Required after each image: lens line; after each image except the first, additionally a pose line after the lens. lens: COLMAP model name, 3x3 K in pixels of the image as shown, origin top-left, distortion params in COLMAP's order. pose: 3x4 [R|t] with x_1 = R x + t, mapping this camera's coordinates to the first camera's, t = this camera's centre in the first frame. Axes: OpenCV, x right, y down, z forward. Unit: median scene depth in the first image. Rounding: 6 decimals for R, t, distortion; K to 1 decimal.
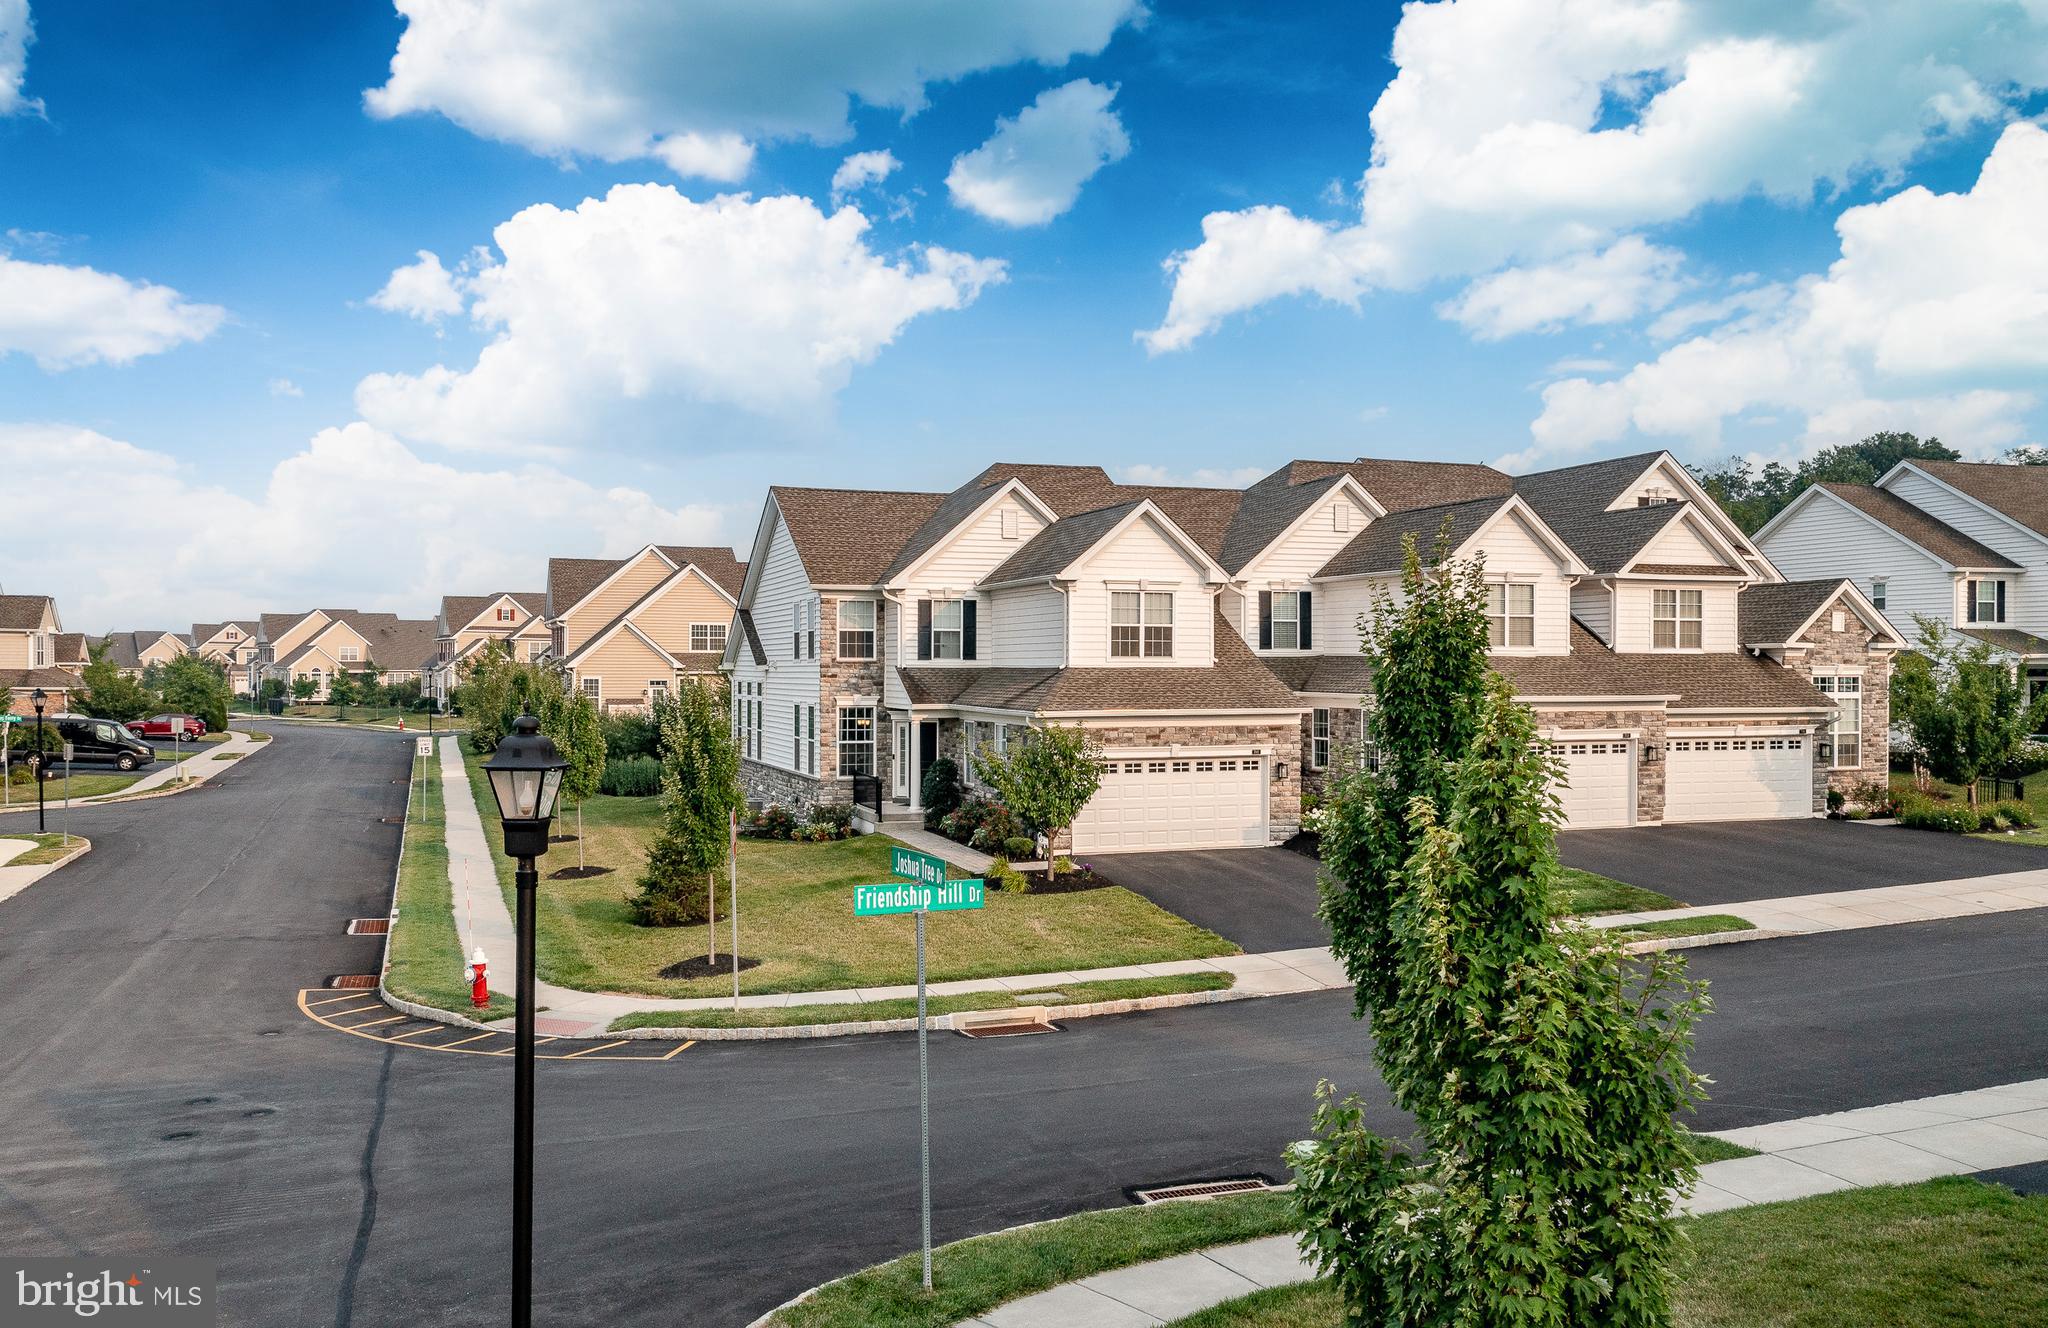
lens RADIAL K [[1632.9, 0, 1016.0], [0, 1632.9, 664.3], [0, 0, 1]] dist [0.008654, 0.003179]
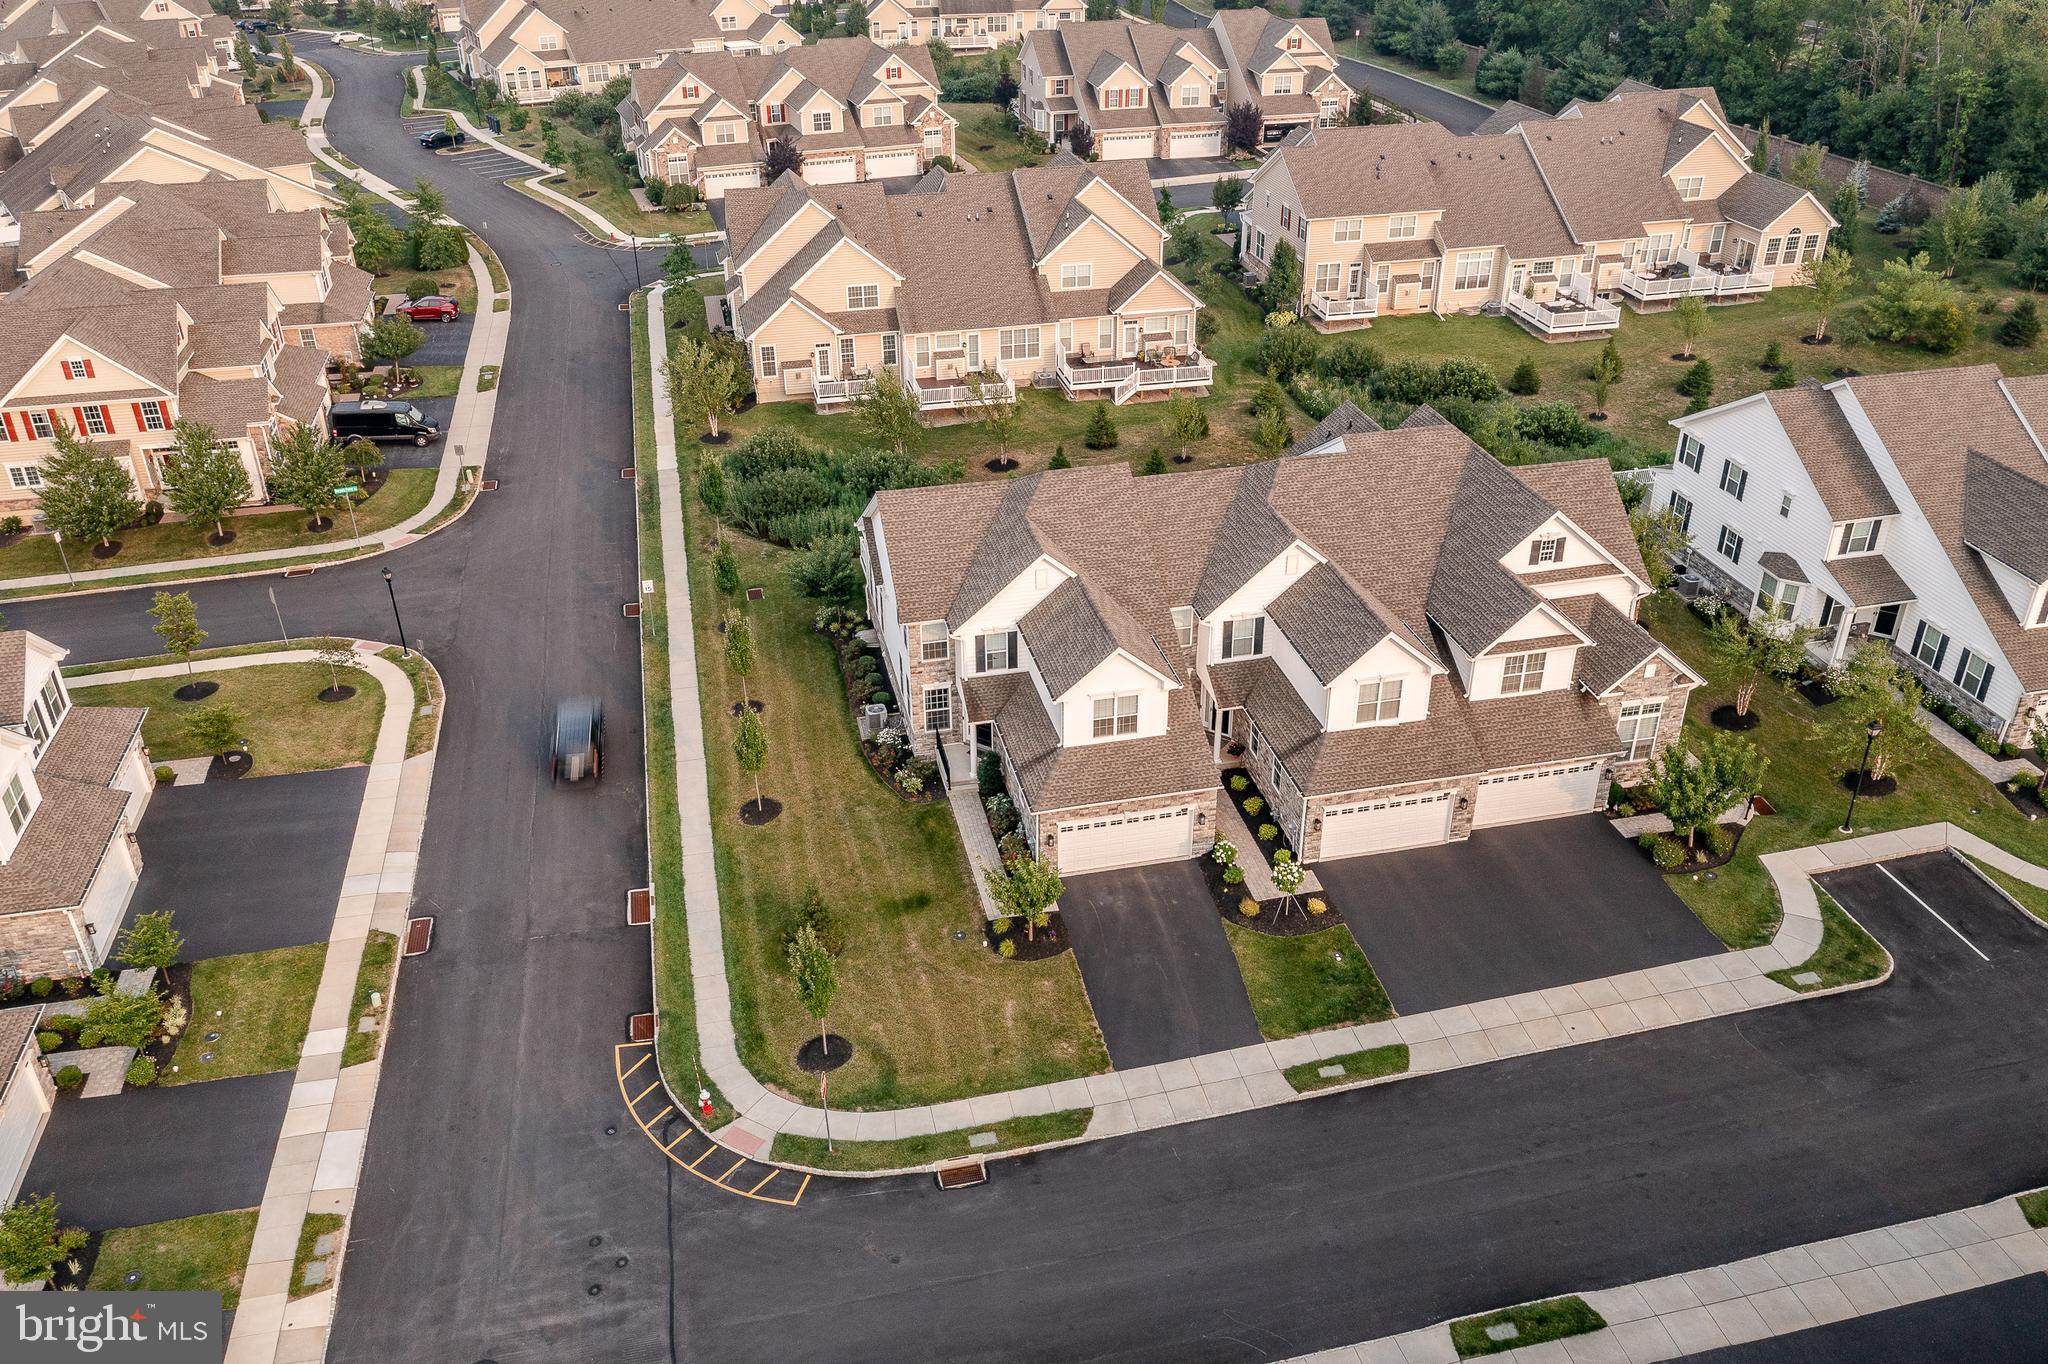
lens RADIAL K [[1610.0, 0, 1015.1], [0, 1610.0, 682.3], [0, 0, 1]] dist [-0.005093, 0.007846]
pose [[0.991460, 0.048022, -0.121247, 0.146827], [0.017452, 0.872510, 0.488284, -0.689458], [0.129238, -0.486230, 0.864221, -0.224783]]
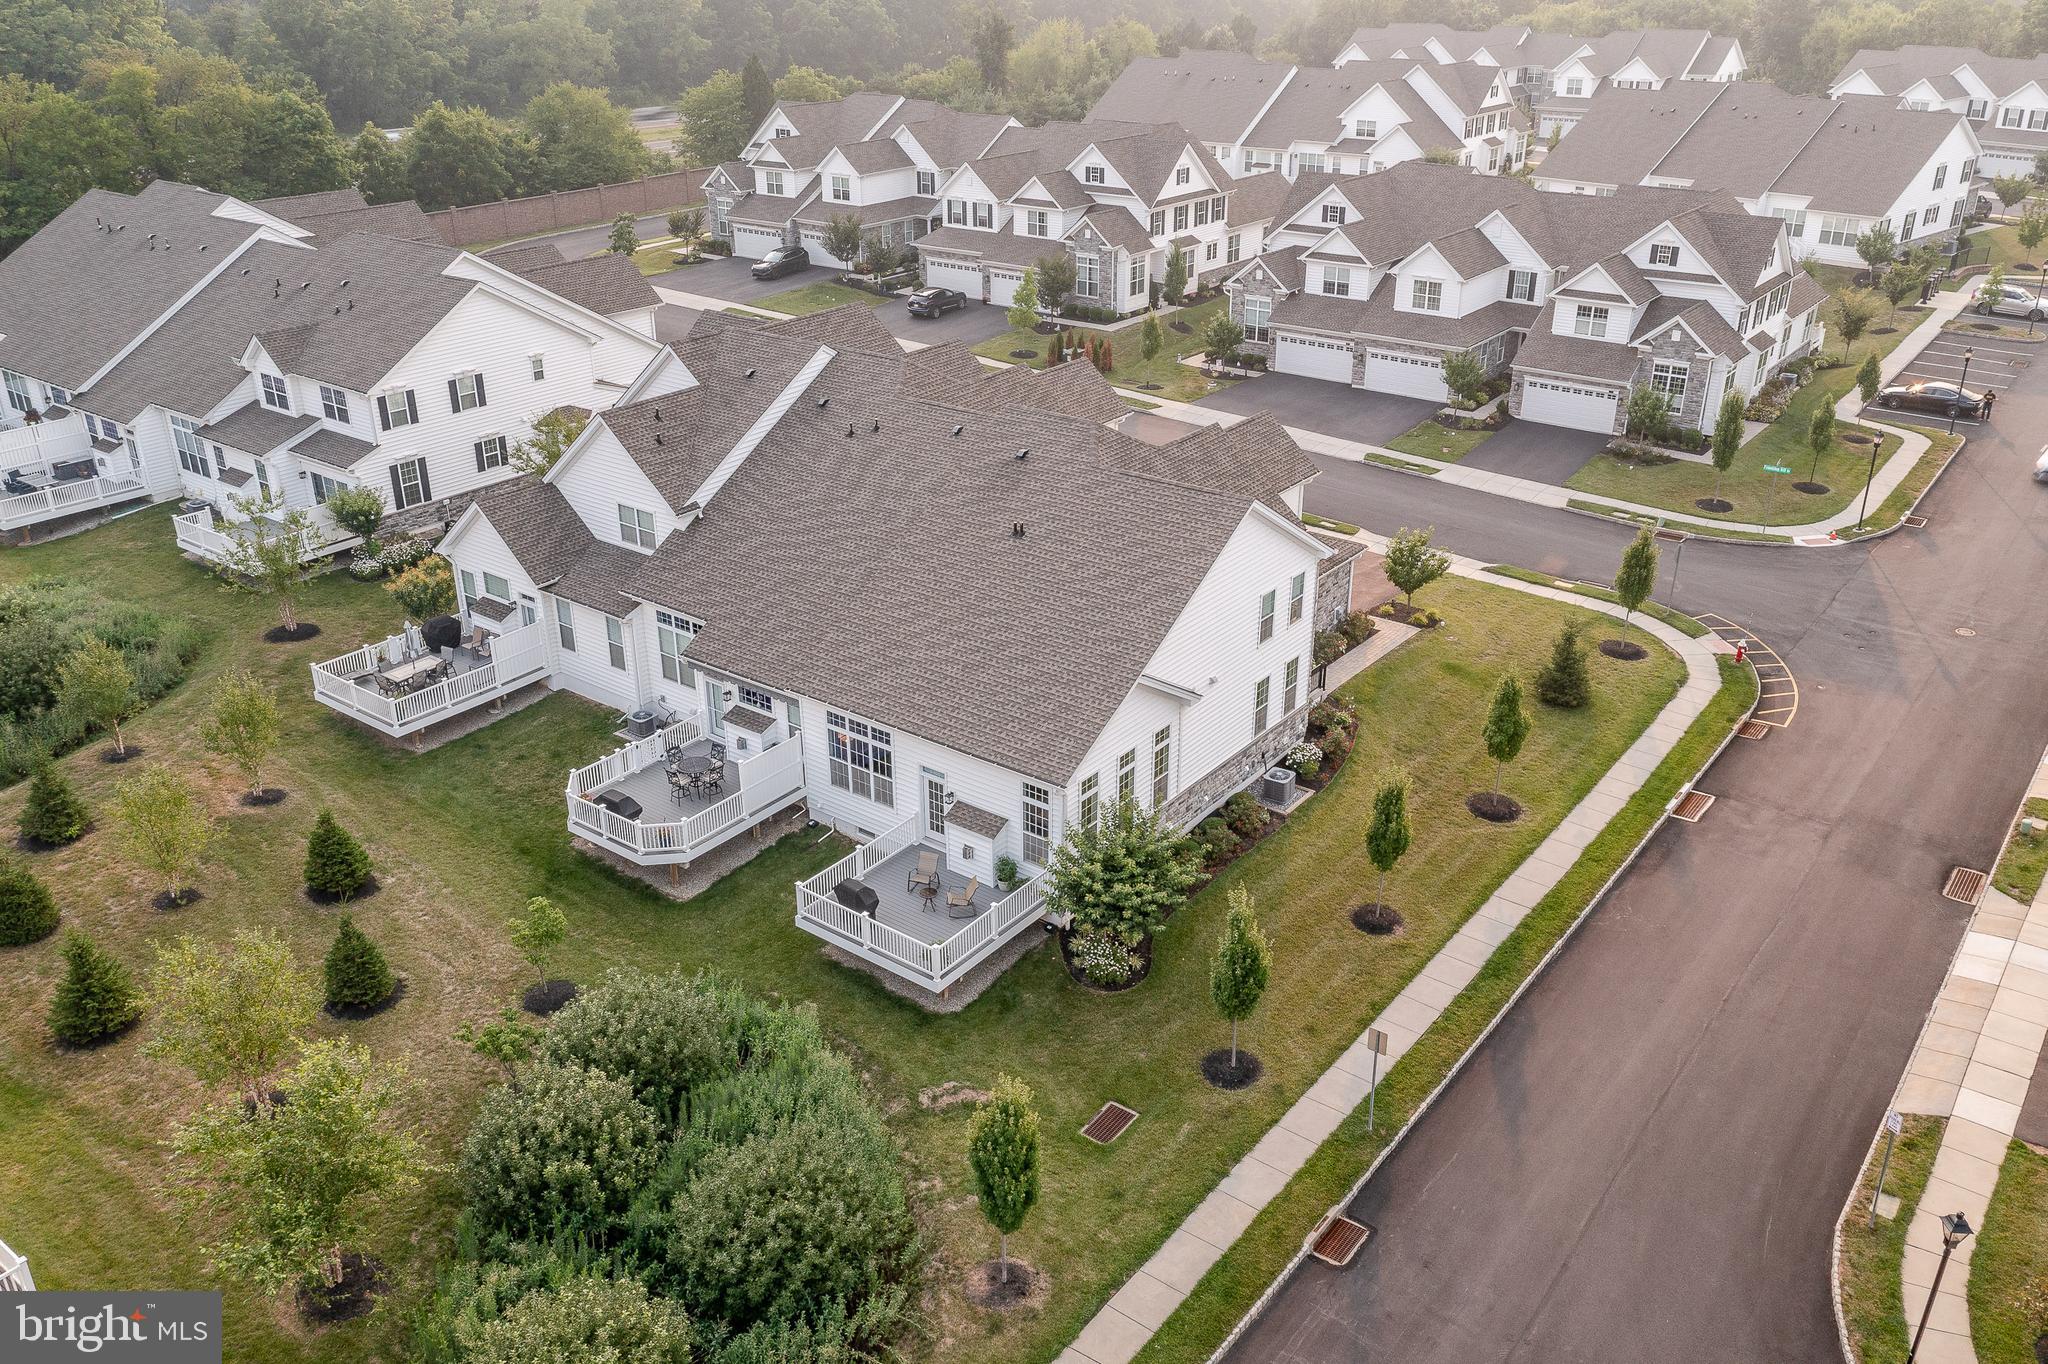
lens RADIAL K [[1610.0, 0, 1015.1], [0, 1610.0, 682.3], [0, 0, 1]] dist [-0.005093, 0.007846]
pose [[-0.535555, -0.360734, 0.763578, -0.920869], [0.010390, 0.901294, 0.433082, -0.470453], [-0.844437, 0.239873, -0.478944, 1.771544]]
